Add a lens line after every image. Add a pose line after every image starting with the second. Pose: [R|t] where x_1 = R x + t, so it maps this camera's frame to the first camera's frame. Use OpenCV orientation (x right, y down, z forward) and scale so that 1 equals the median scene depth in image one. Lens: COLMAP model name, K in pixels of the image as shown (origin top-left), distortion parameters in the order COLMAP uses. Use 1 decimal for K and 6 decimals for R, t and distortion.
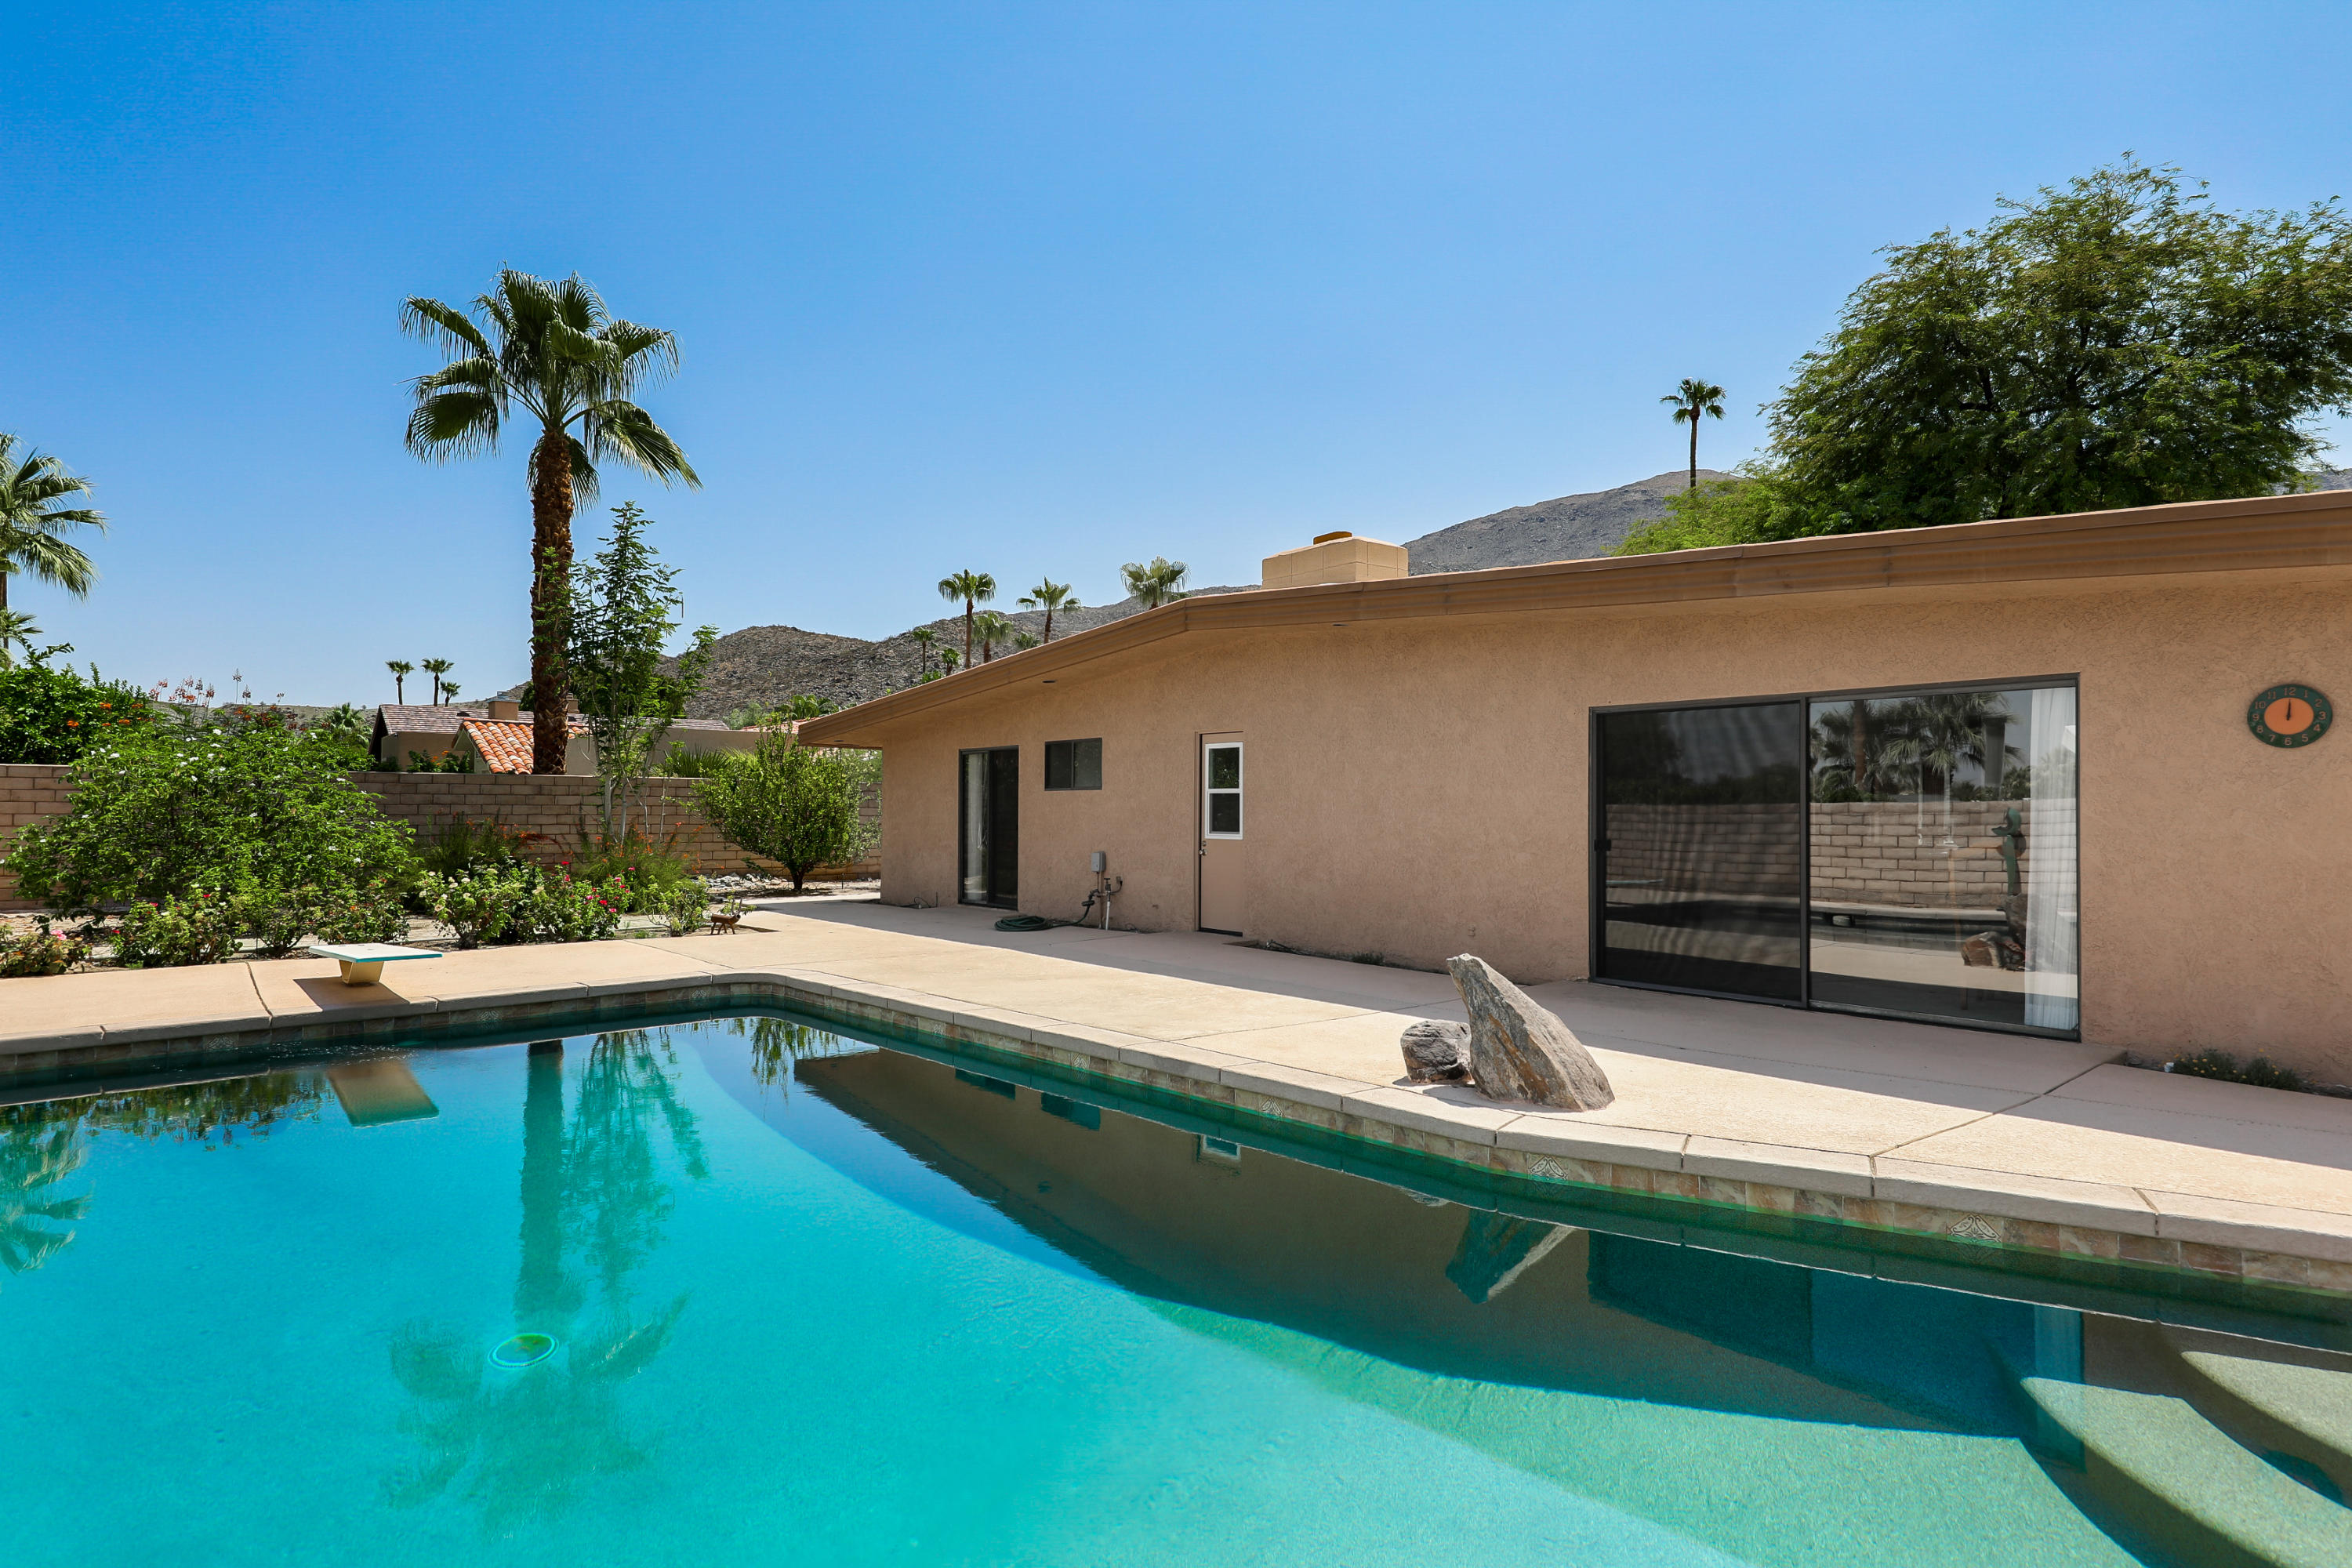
lens RADIAL K [[1220.6, 0, 1185.9], [0, 1220.6, 787.9], [0, 0, 1]] dist [0.032528, -0.016800]
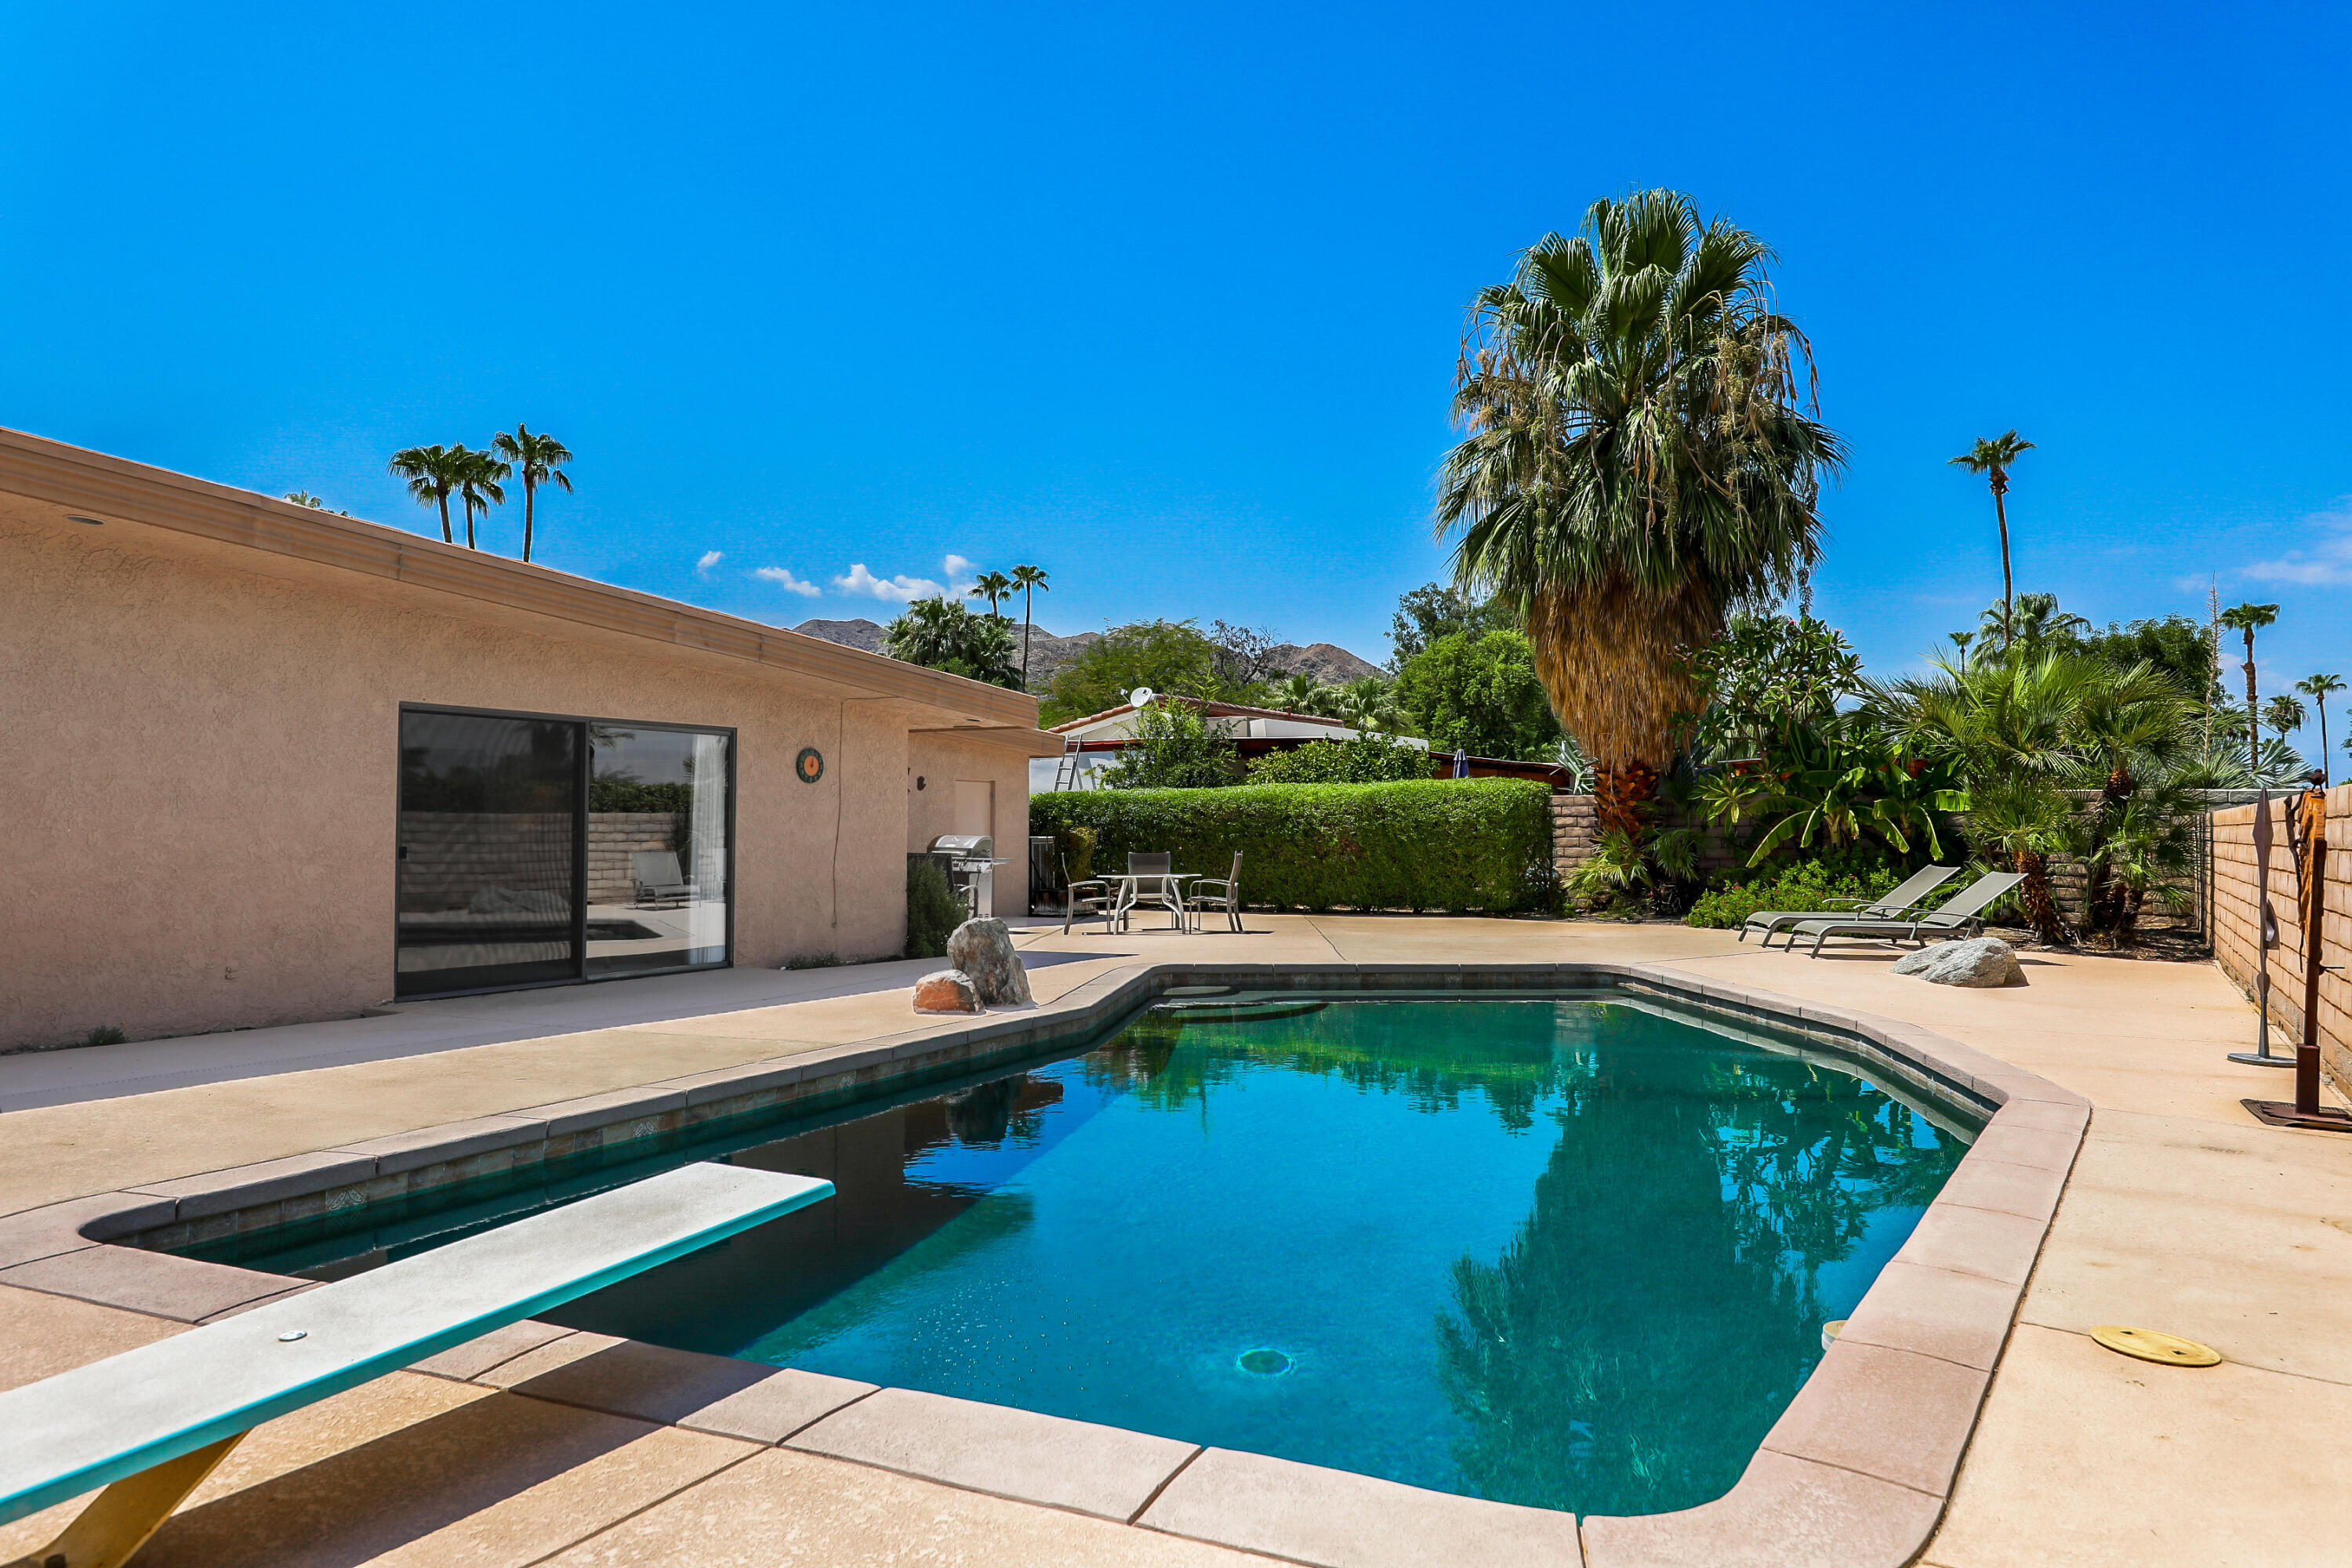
lens RADIAL K [[1498.1, 0, 1188.6], [0, 1498.1, 786.8], [0, 0, 1]] dist [0.021734, -0.000813]
pose [[-0.344646, 0.018769, 0.938545, -0.487578], [-0.025728, 0.999236, -0.029430, 0.008294], [-0.938380, -0.034290, -0.343899, 0.439864]]
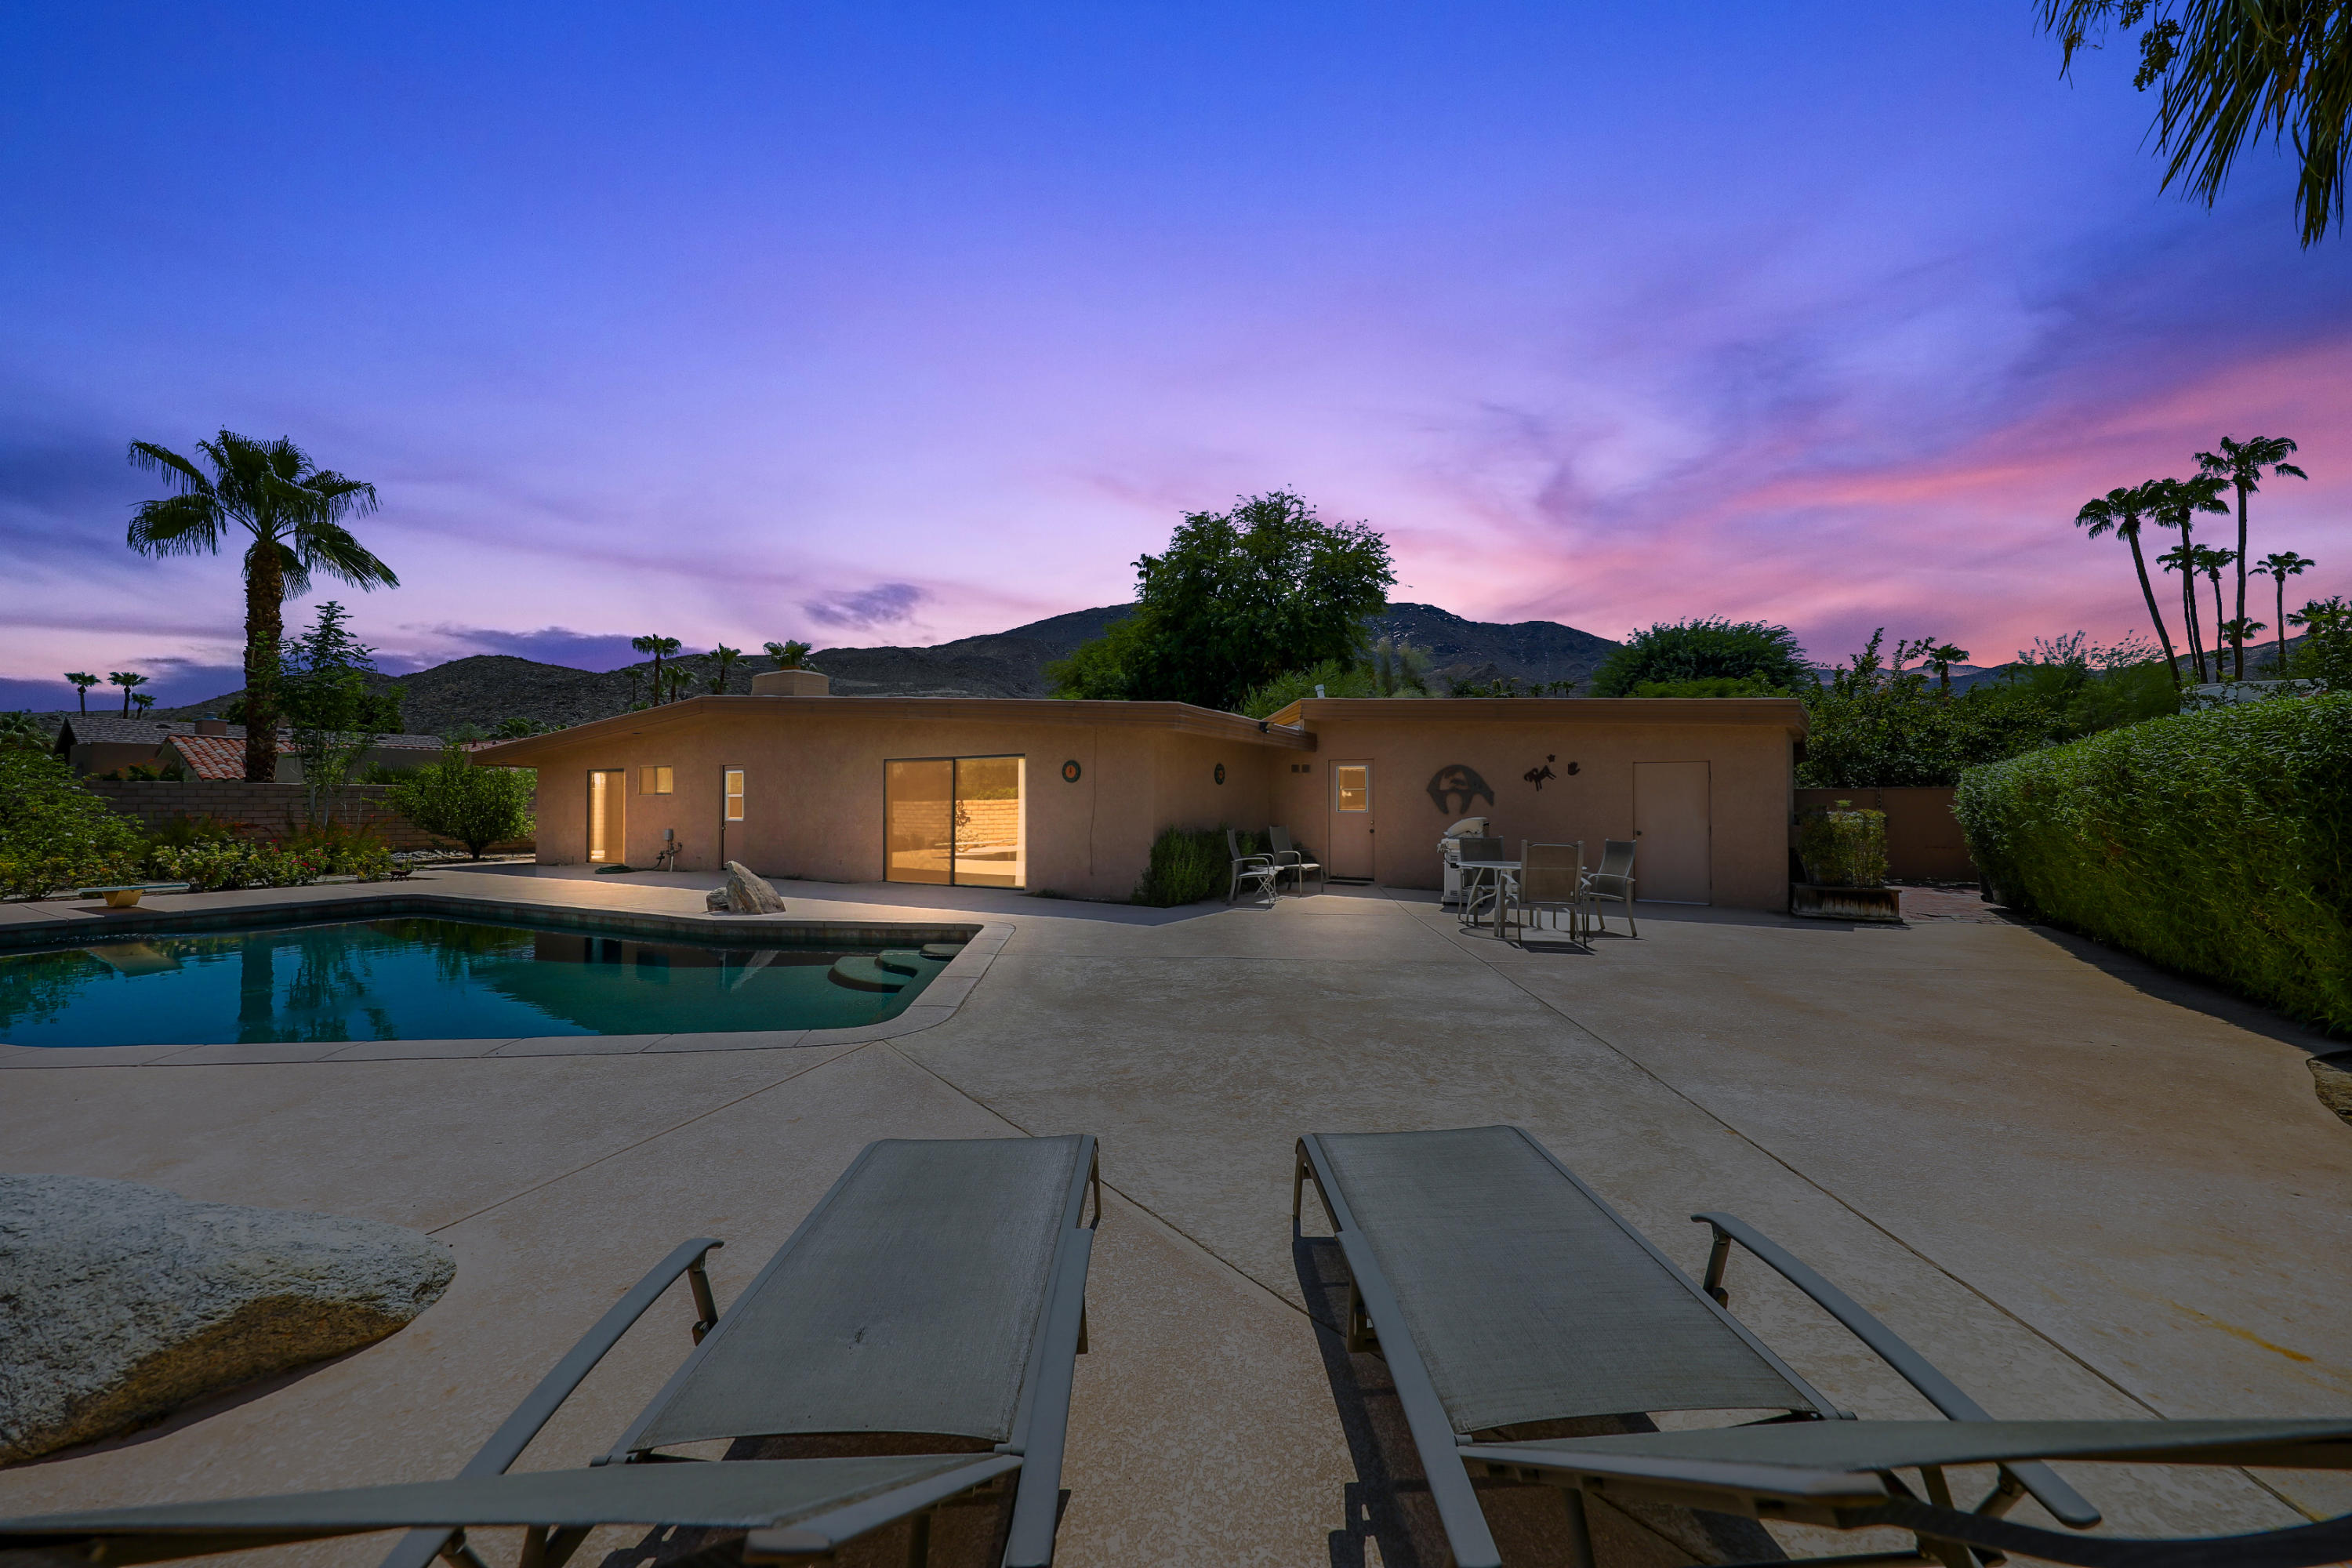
lens RADIAL K [[813.8, 0, 1173.7], [0, 813.8, 789.5], [0, 0, 1]] dist [0.009828, -0.004212]
pose [[0.934463, 0.002090, 0.356053, 0.156170], [-0.002243, 0.999997, 0.000017, -0.006058], [-0.356052, -0.000814, 0.934466, -0.307483]]
